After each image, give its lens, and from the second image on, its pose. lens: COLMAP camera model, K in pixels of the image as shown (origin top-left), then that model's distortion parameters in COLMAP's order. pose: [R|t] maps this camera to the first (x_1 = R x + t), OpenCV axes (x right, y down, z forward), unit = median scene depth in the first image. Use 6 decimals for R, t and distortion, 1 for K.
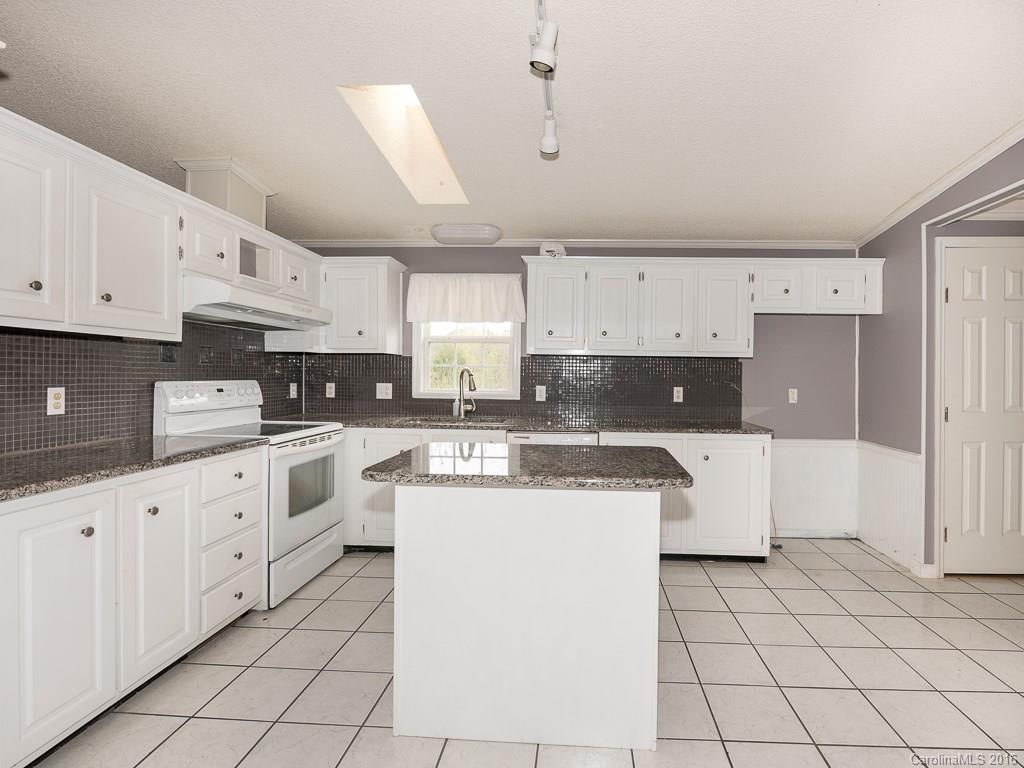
lens RADIAL K [[490.9, 0, 546.1], [0, 490.9, 382.3], [0, 0, 1]] dist [-0.003735, -0.001073]
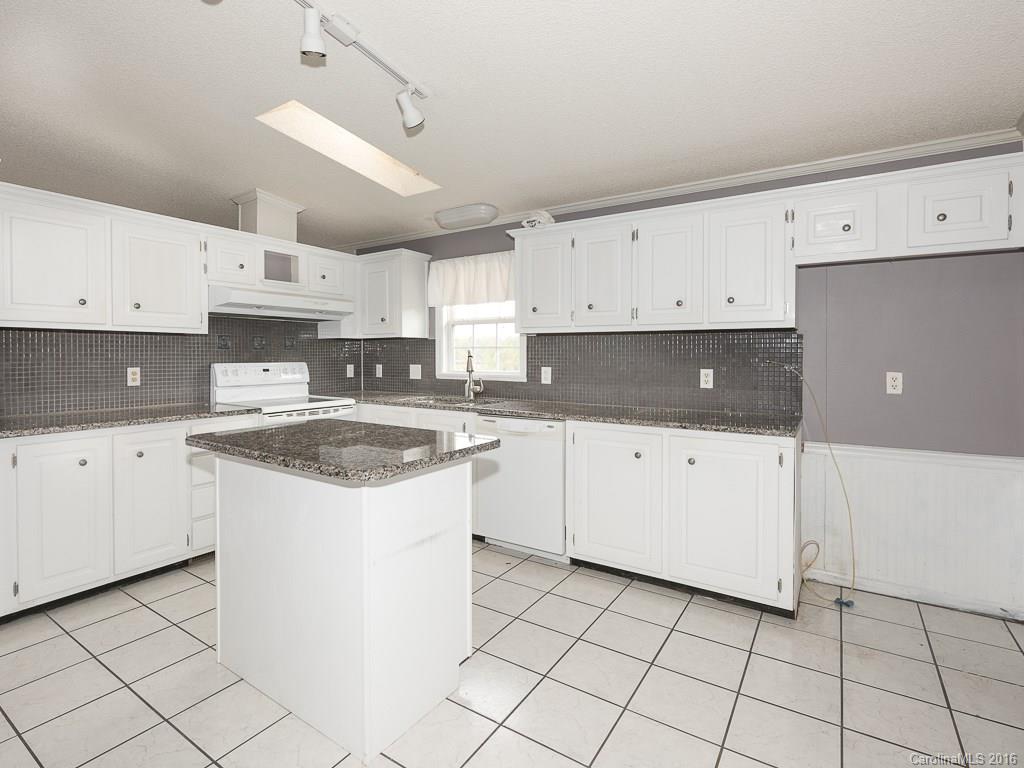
lens RADIAL K [[499.1, 0, 499.7], [0, 499.1, 365.1], [0, 0, 1]] dist [-0.003977, -0.000946]
pose [[0.853446, -0.000551, -0.521181, 0.466477], [0.001903, 0.999996, 0.002059, 0.001342], [0.521178, -0.002749, 0.853444, 0.173122]]
